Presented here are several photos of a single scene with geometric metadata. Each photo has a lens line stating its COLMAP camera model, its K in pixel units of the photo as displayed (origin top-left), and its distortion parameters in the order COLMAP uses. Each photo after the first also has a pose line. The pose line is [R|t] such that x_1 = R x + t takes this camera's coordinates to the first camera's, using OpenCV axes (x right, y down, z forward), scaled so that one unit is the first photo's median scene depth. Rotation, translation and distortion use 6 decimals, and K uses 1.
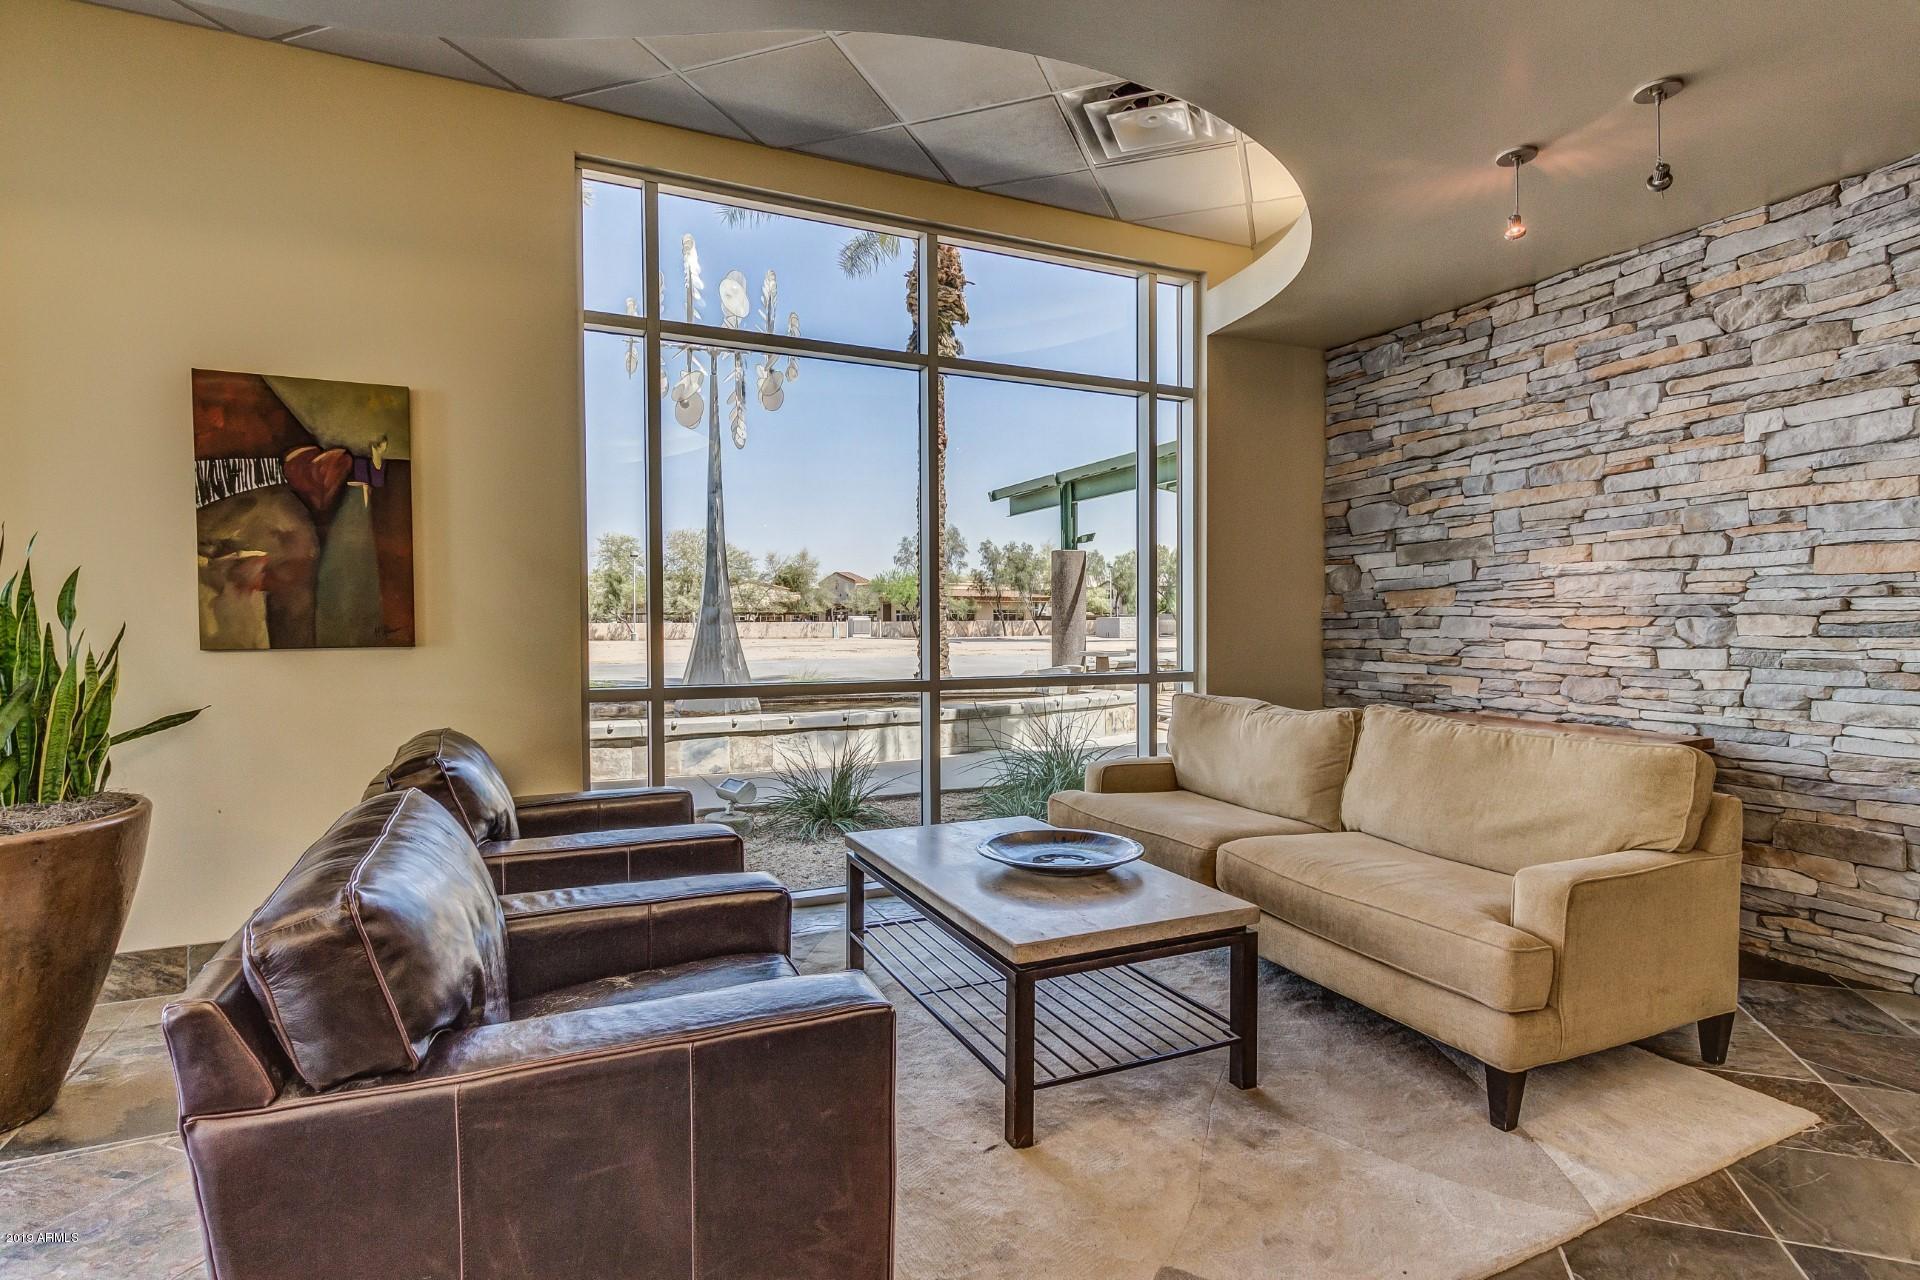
lens RADIAL K [[969.5, 0, 960.0], [0, 969.5, 640.0], [0, 0, 1]] dist [0.000041, -0.001346]
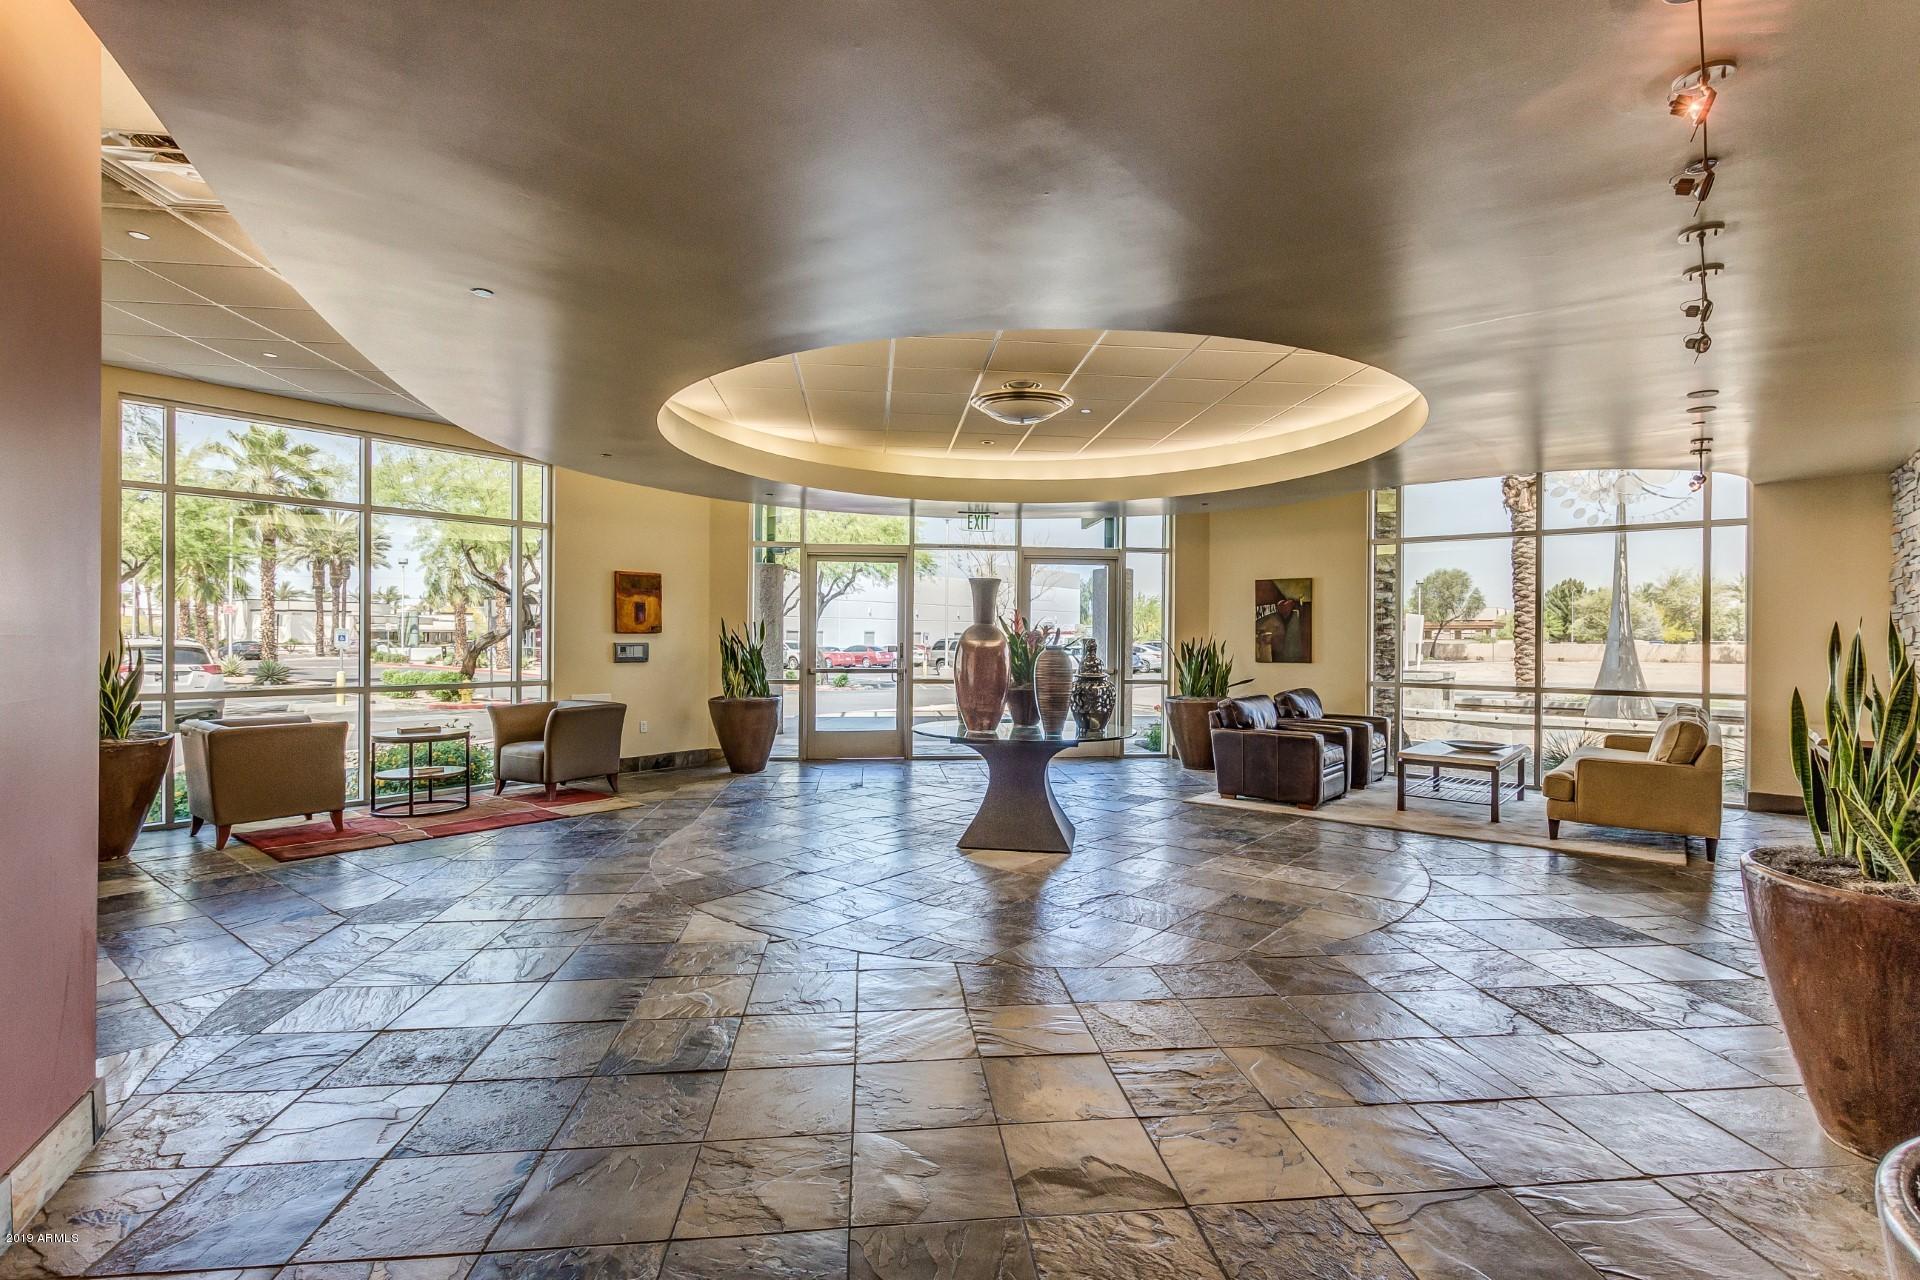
lens RADIAL K [[880.6, 0, 967.1], [0, 880.6, 641.3], [0, 0, 1]] dist [0.003227, -0.001048]
pose [[0.447918, 0.008980, -0.894030, 1.479108], [-0.022574, 0.999744, -0.001267, -0.035731], [0.893790, 0.020749, 0.448006, -1.247640]]
